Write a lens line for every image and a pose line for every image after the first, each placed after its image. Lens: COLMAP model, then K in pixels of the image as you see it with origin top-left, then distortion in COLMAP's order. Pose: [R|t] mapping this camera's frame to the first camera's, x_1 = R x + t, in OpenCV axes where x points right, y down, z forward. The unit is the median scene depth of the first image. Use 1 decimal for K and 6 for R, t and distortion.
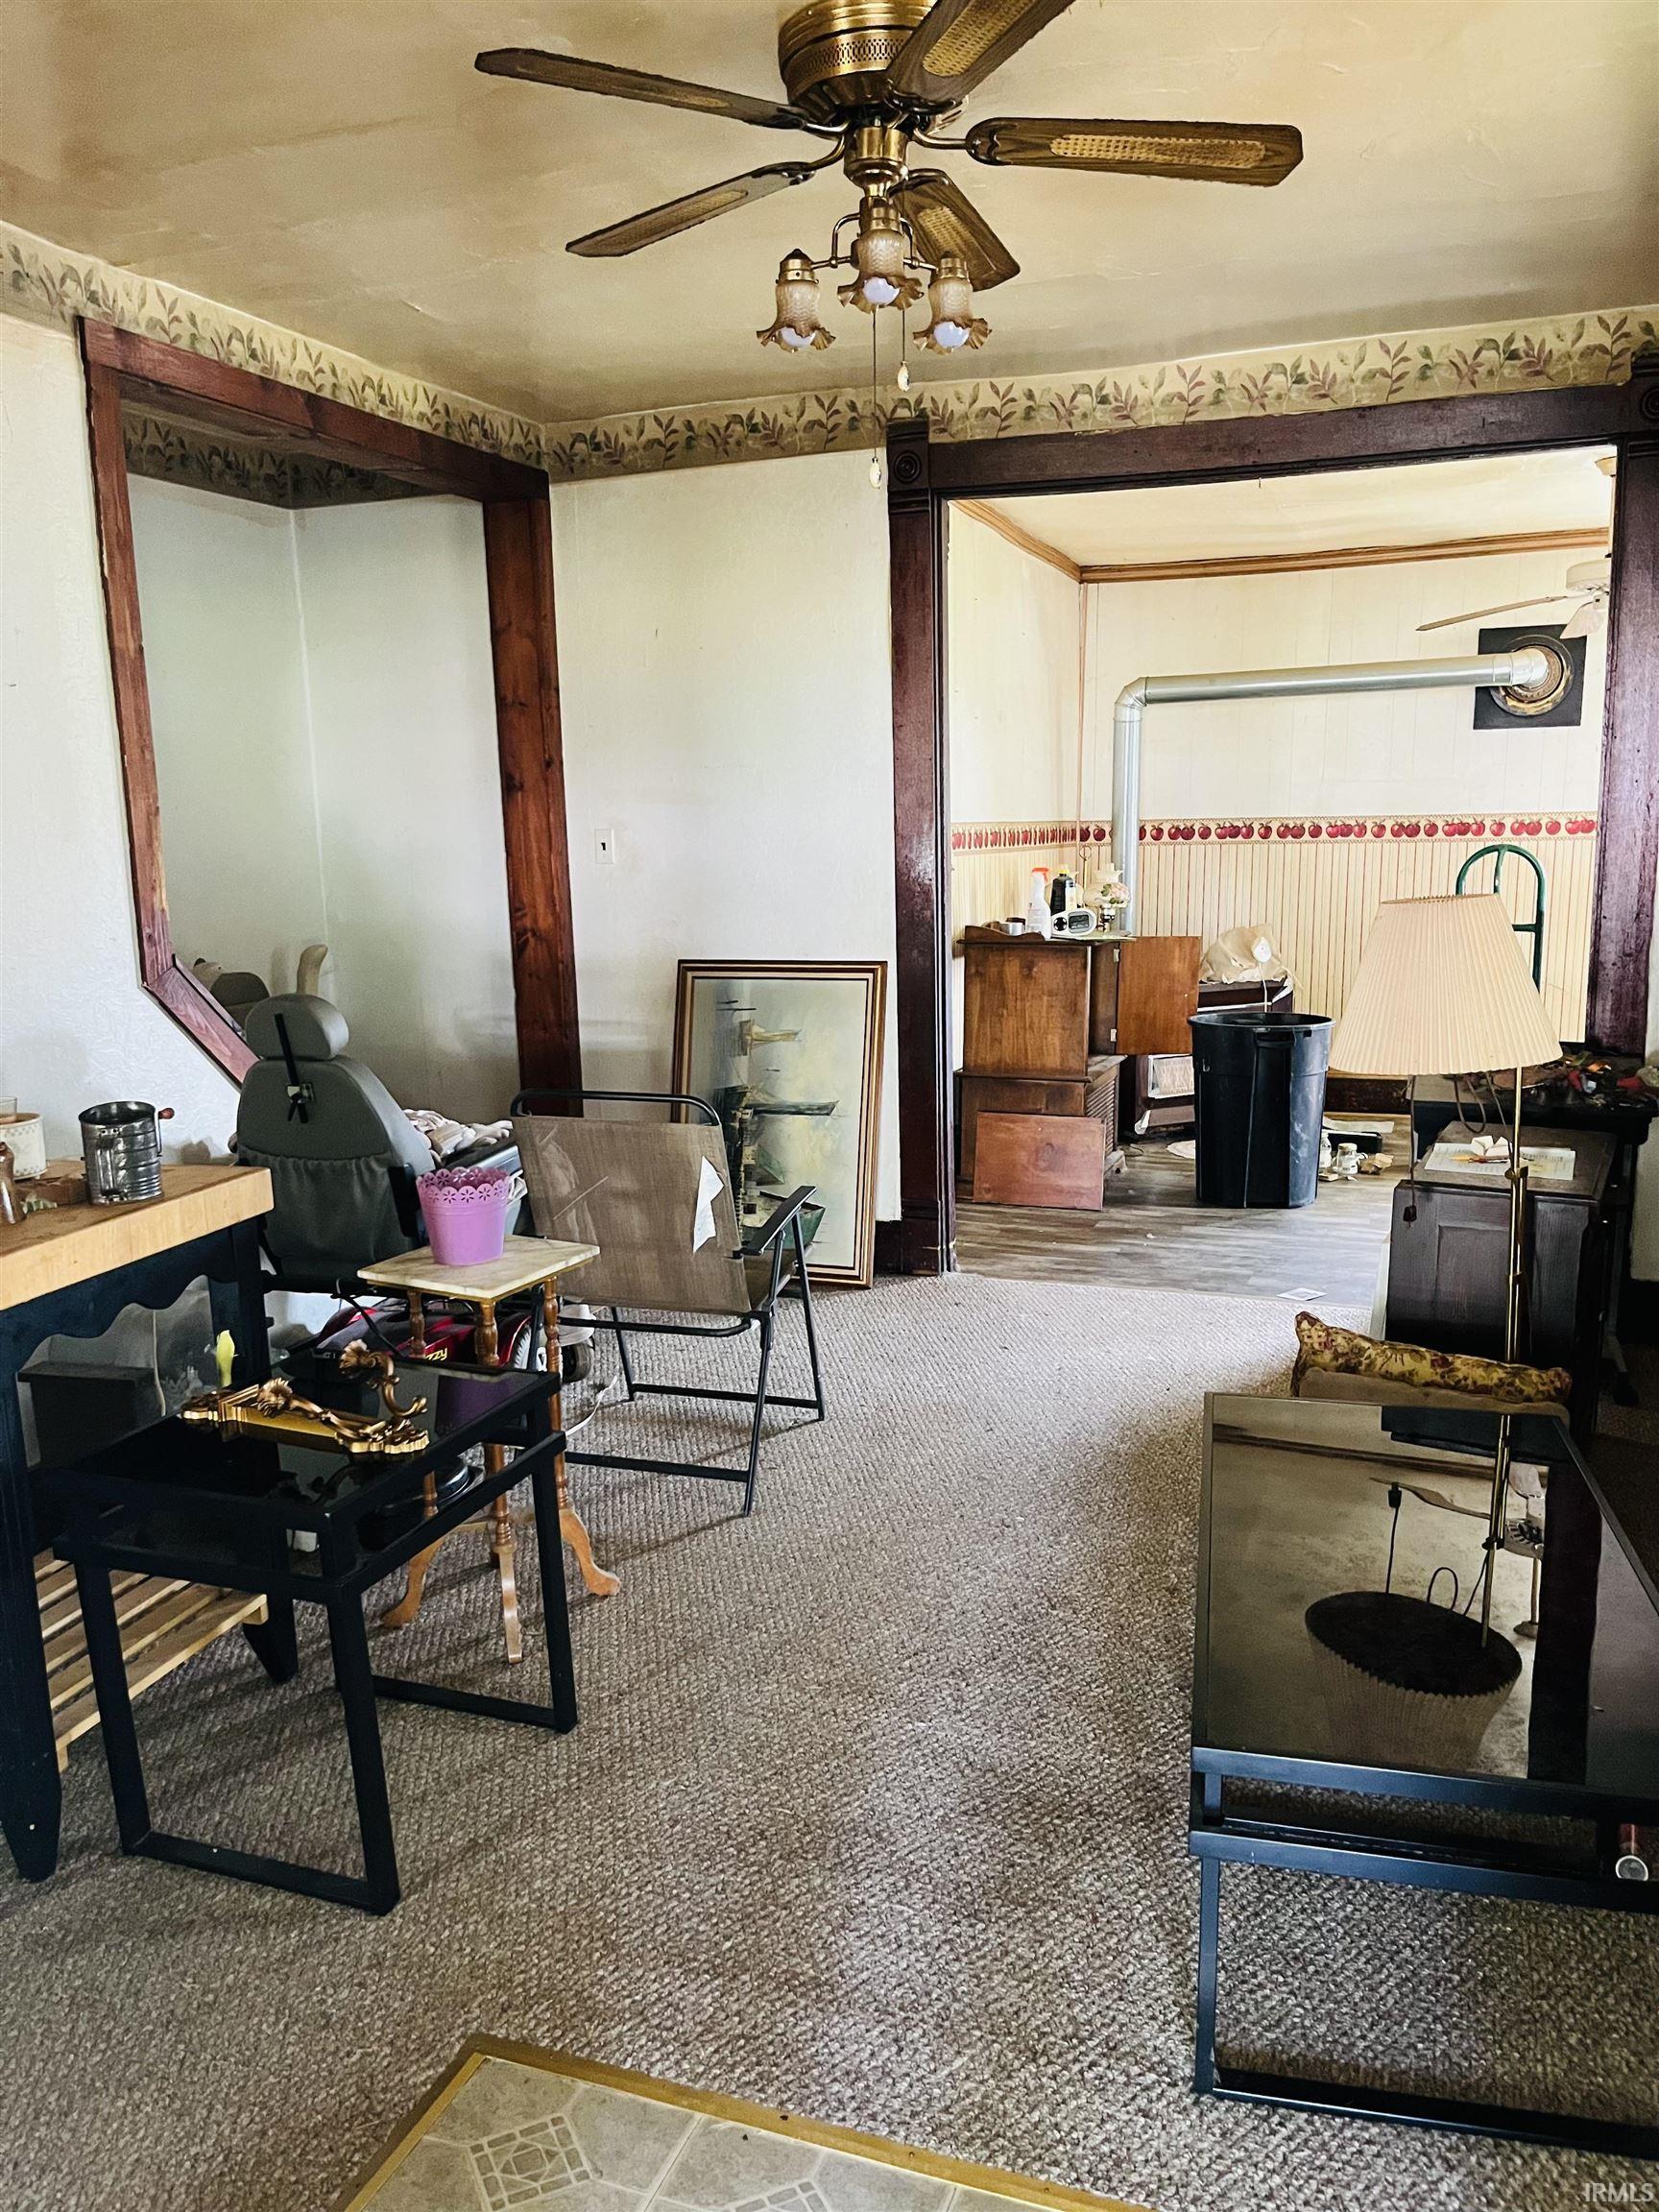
lens RADIAL K [[1660.0, 0, 829.5], [0, 1660.0, 1106.0], [0, 0, 1]] dist [0.008506, -0.001134]
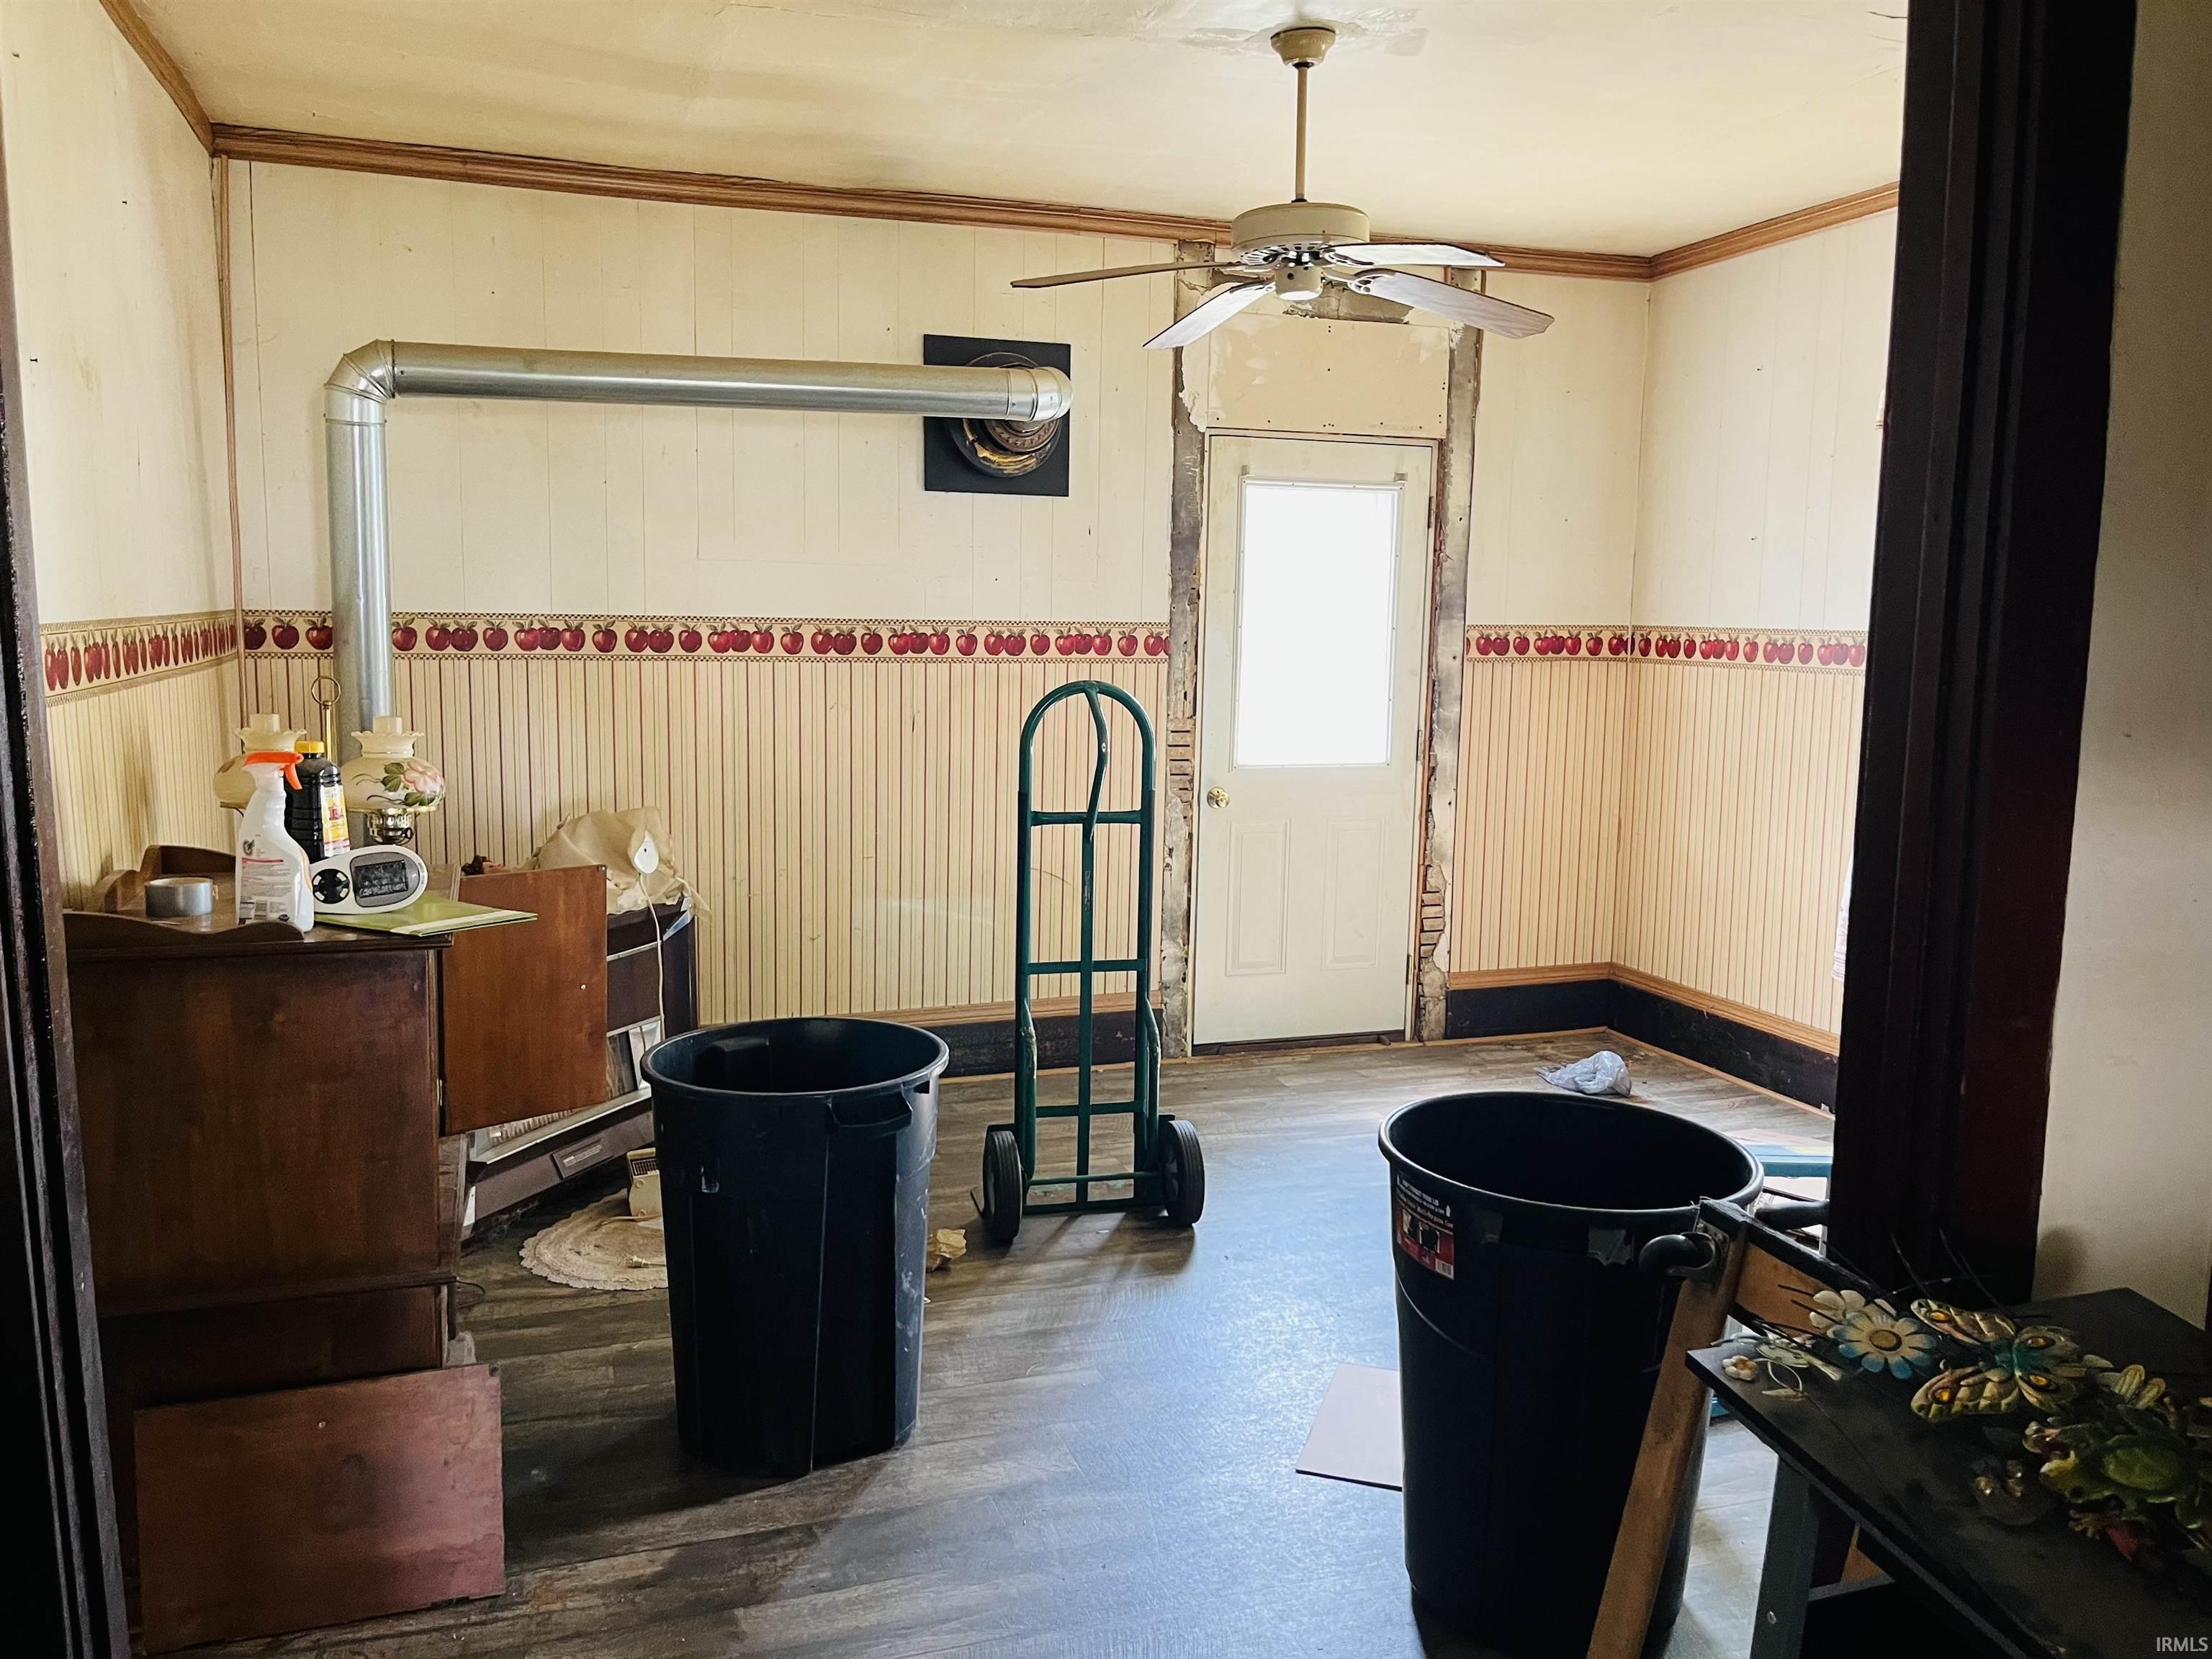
lens RADIAL K [[1660.0, 0, 1106.0], [0, 1660.0, 829.5], [0, 0, 1]] dist [0.008506, -0.001134]
pose [[0.767228, -0.057506, 0.638791, 0.024643], [0.076669, 0.997054, -0.002327, -0.099044], [-0.636775, 0.050761, 0.769377, 0.523809]]
